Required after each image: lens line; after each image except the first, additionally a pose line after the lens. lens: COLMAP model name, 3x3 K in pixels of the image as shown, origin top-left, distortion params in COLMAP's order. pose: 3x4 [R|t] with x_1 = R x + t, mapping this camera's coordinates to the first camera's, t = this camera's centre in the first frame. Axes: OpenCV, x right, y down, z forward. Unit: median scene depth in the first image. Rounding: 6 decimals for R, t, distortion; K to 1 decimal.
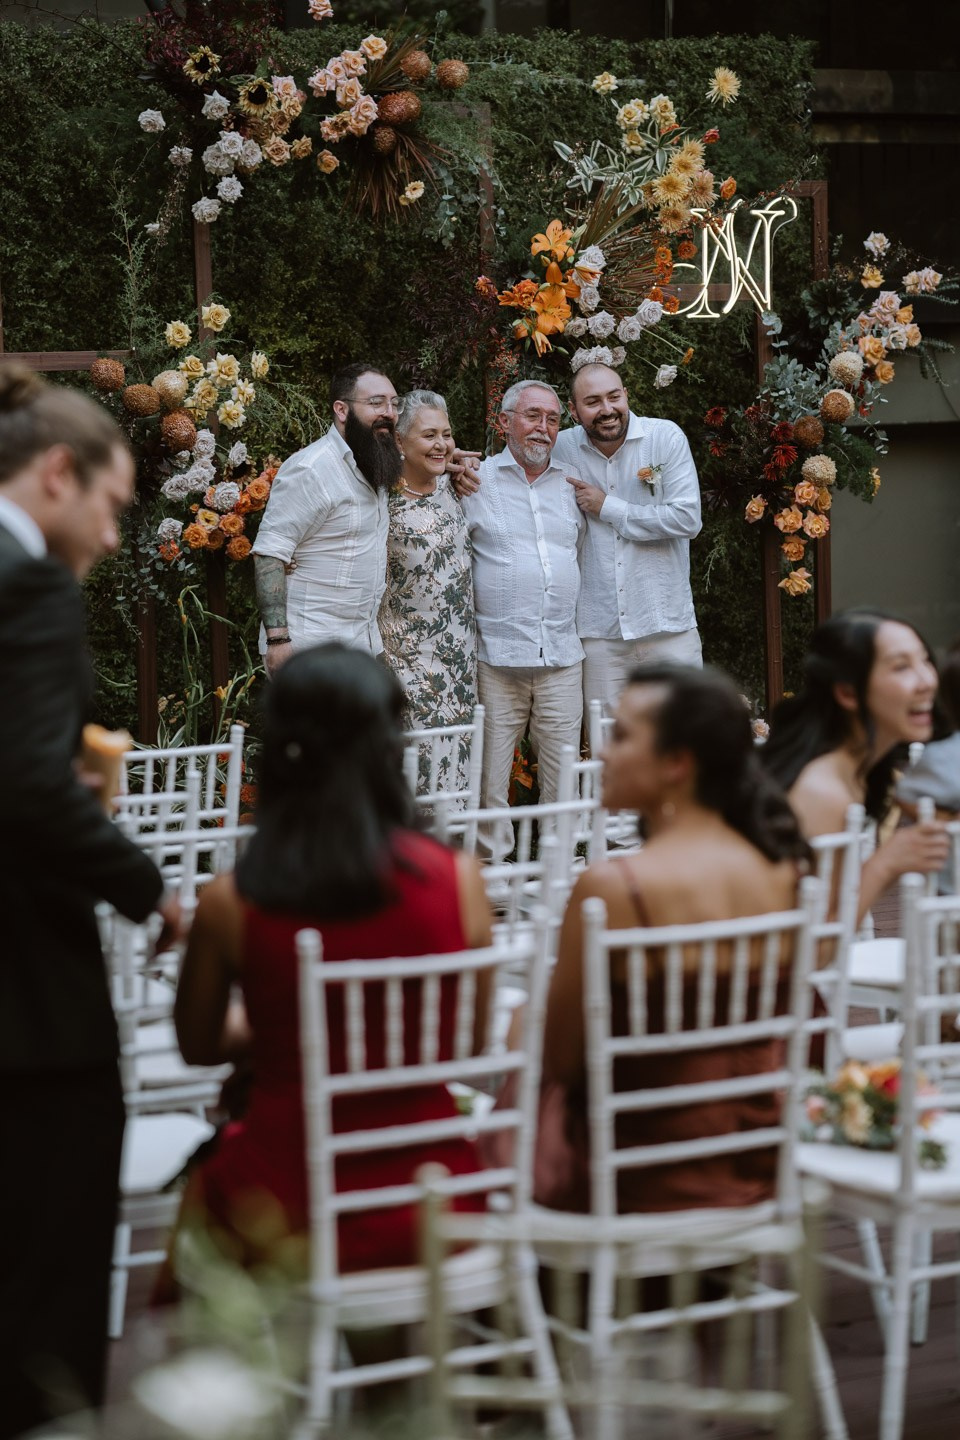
lens RADIAL K [[3430.2, 0, 479.8], [0, 3430.2, 736.7], [0, 0, 1]] dist [0.148344, -0.286088]
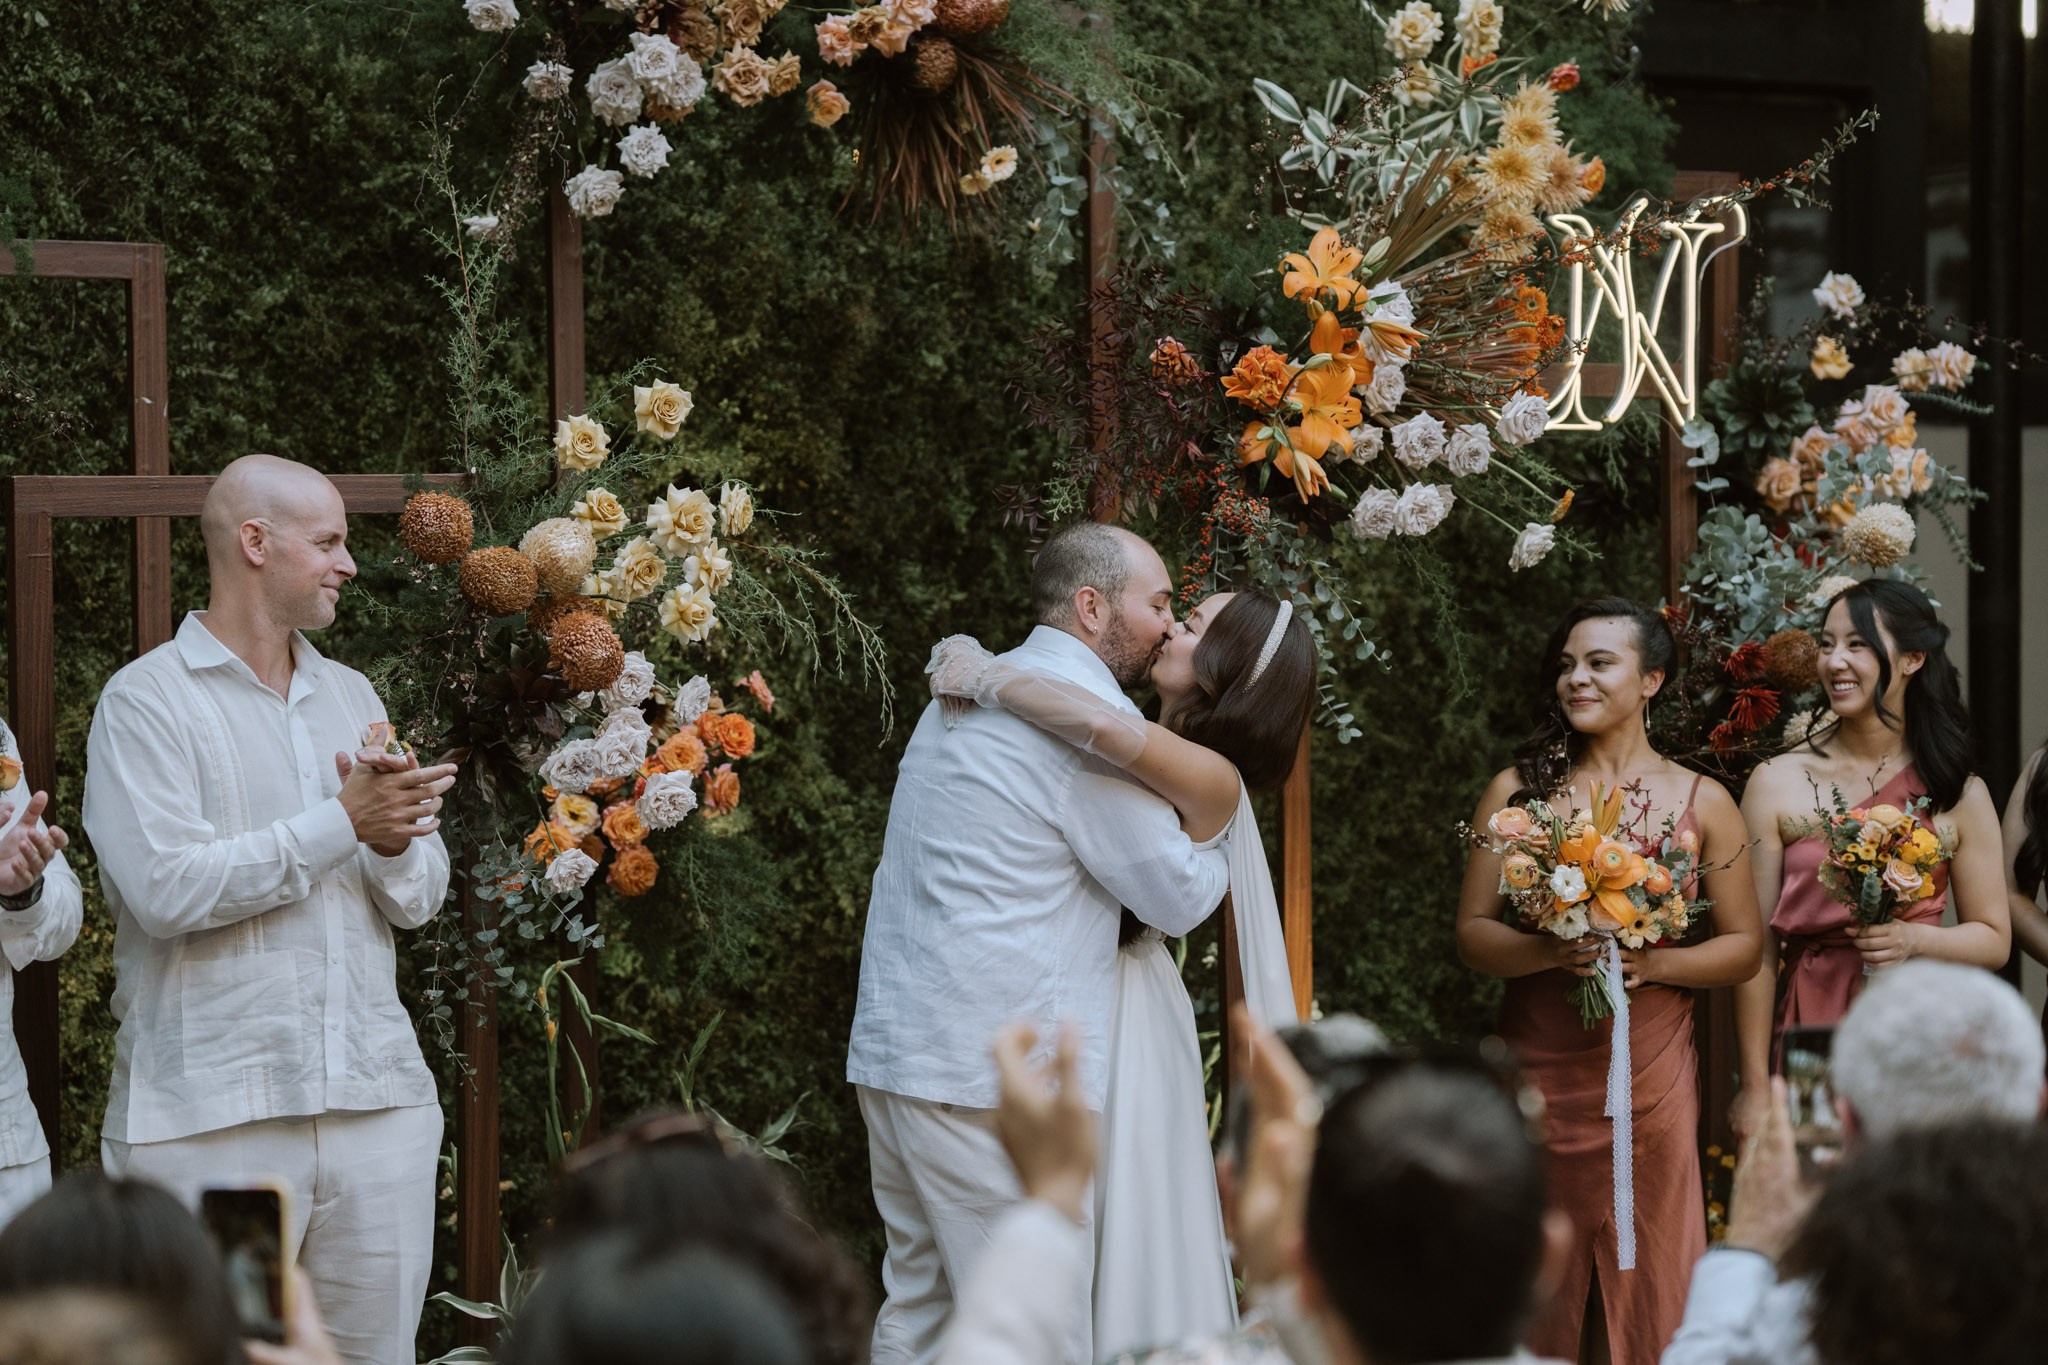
lens RADIAL K [[4878.5, 0, 1024.0], [0, 4878.5, 682.5], [0, 0, 1]] dist [0.148344, -0.286088]
pose [[0.995402, 0.017254, 0.094216, -0.081516], [-0.011104, 0.997796, -0.065423, -0.037116], [-0.095137, 0.064076, 0.993400, 0.298578]]
